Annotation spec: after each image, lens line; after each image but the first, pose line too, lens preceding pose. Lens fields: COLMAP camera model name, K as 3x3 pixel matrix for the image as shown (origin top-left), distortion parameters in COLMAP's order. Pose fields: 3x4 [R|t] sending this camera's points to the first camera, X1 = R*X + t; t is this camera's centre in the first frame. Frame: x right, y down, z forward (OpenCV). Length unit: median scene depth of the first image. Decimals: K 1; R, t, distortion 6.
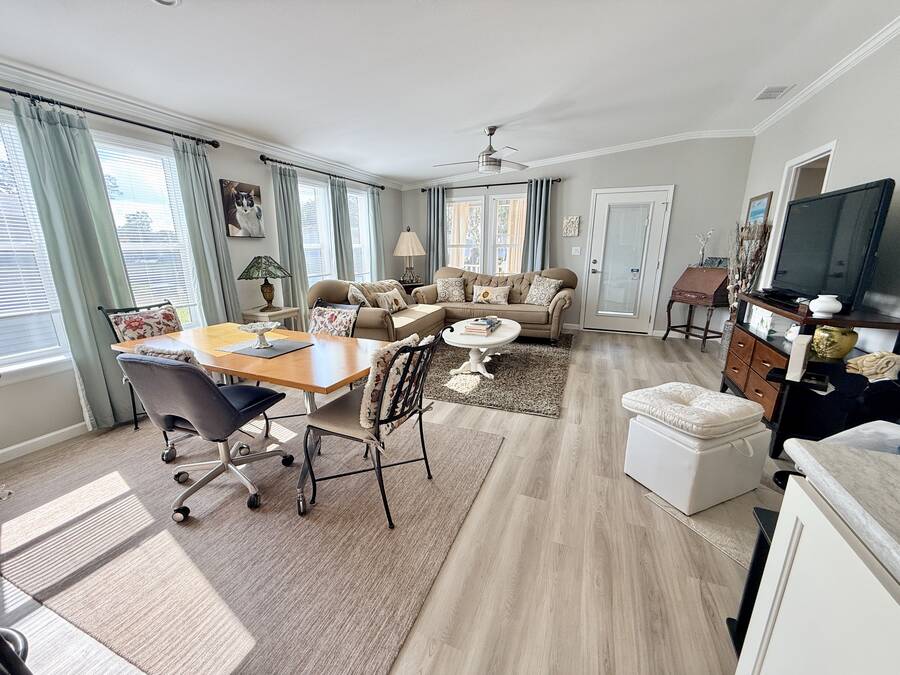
lens RADIAL K [[358.0, 0, 447.3], [0, 358.0, 337.8], [0, 0, 1]] dist [-0.000421, 0.000392]
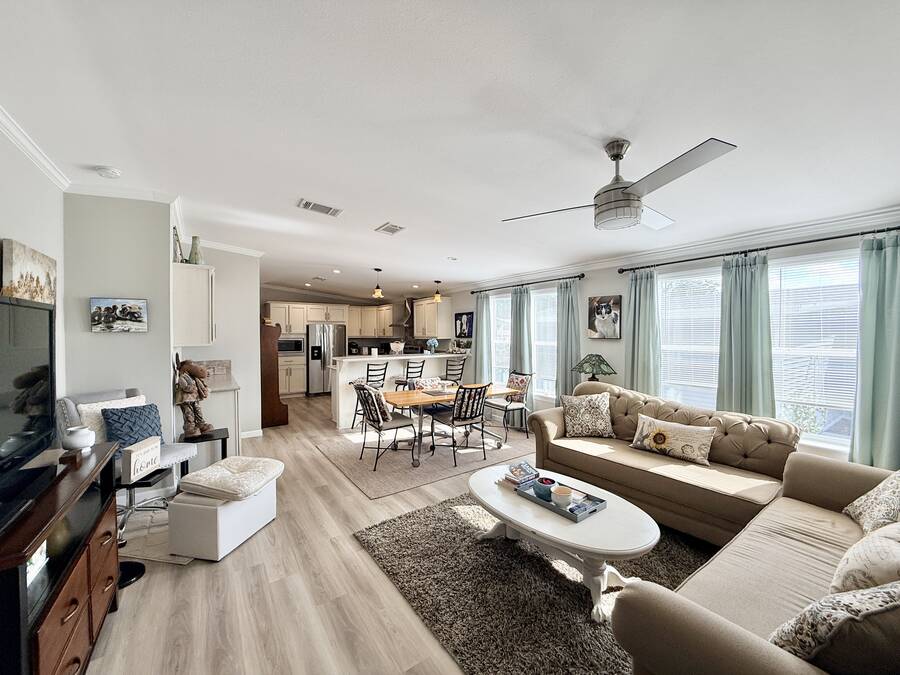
lens RADIAL K [[358.0, 0, 447.3], [0, 358.0, 337.8], [0, 0, 1]] dist [-0.000421, 0.000392]
pose [[-0.541993, 0.019447, -0.840158, 0.757401], [-0.203163, 0.967047, 0.153446, -0.372075], [0.815456, 0.253855, -0.520182, 1.232310]]
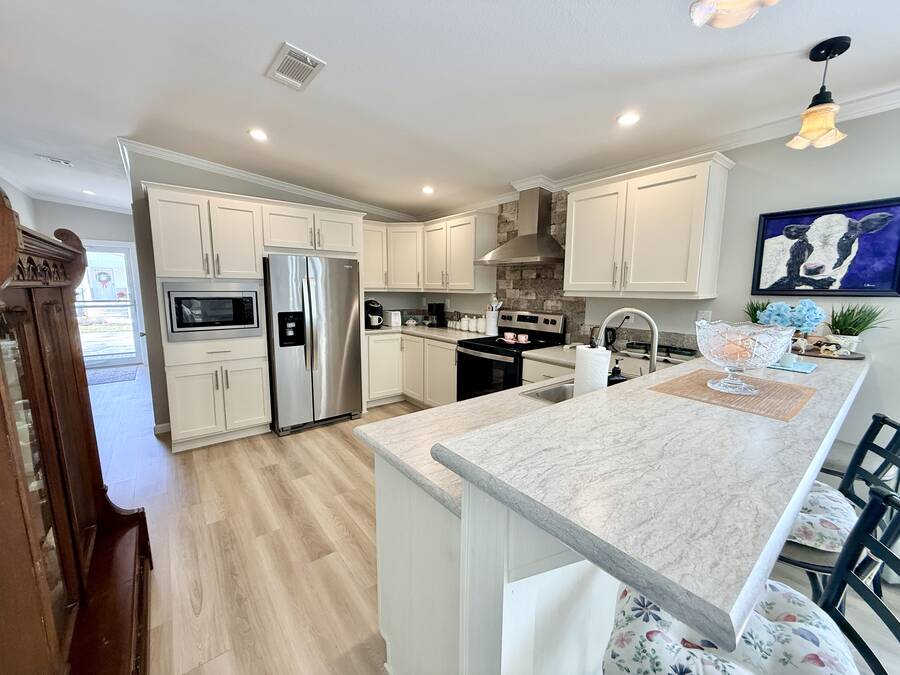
lens RADIAL K [[358.0, 0, 447.3], [0, 358.0, 337.8], [0, 0, 1]] dist [-0.000421, 0.000392]
pose [[-0.486630, 0.126375, -0.864419, -0.129192], [-0.222421, 0.938952, 0.262485, -0.057299], [0.844820, 0.319998, -0.428814, 0.093918]]
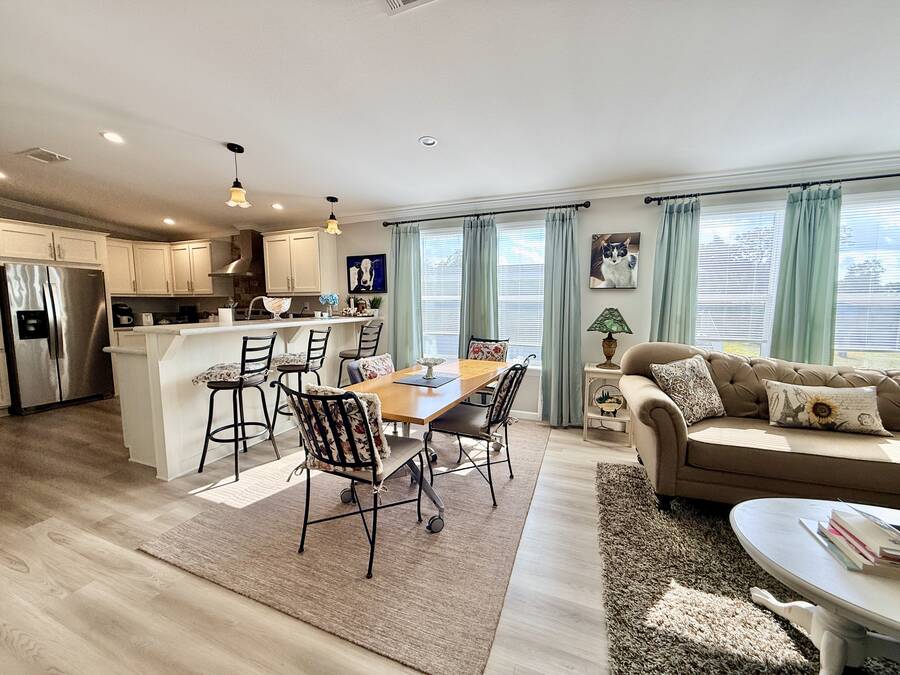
lens RADIAL K [[358.0, 0, 447.3], [0, 358.0, 337.8], [0, 0, 1]] dist [-0.000421, 0.000392]
pose [[0.007777, 0.105598, -0.994378, 0.407524], [-0.248555, 0.963404, 0.100365, -0.145756], [0.968586, 0.246378, 0.033739, 0.593791]]
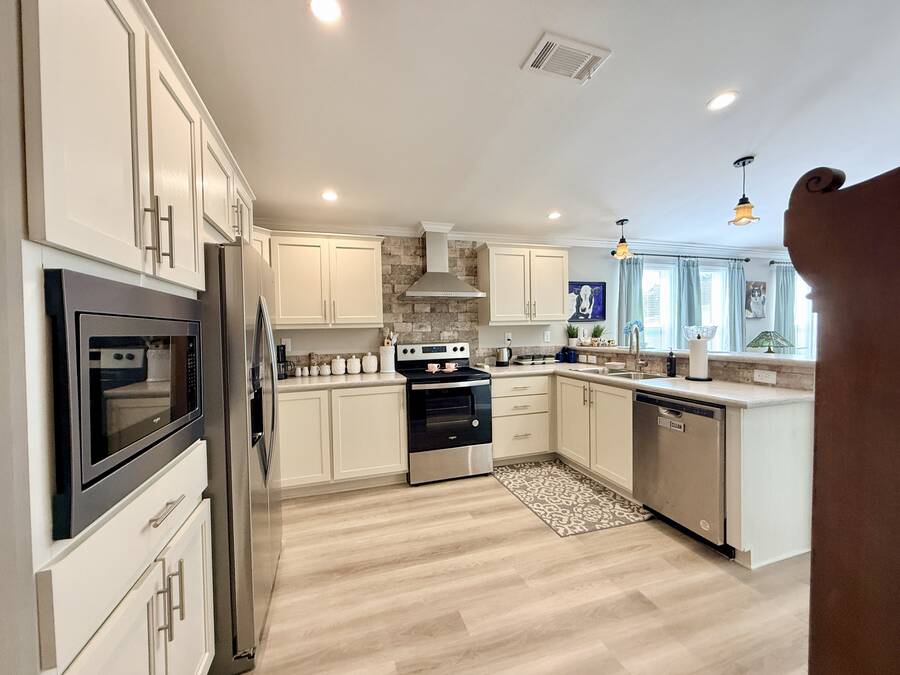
lens RADIAL K [[358.0, 0, 447.3], [0, 358.0, 337.8], [0, 0, 1]] dist [-0.000421, 0.000392]
pose [[0.643064, 0.010467, -0.765741, -0.266784], [-0.175497, 0.975311, -0.134050, 0.197379], [0.745432, 0.220588, 0.629024, -0.774546]]
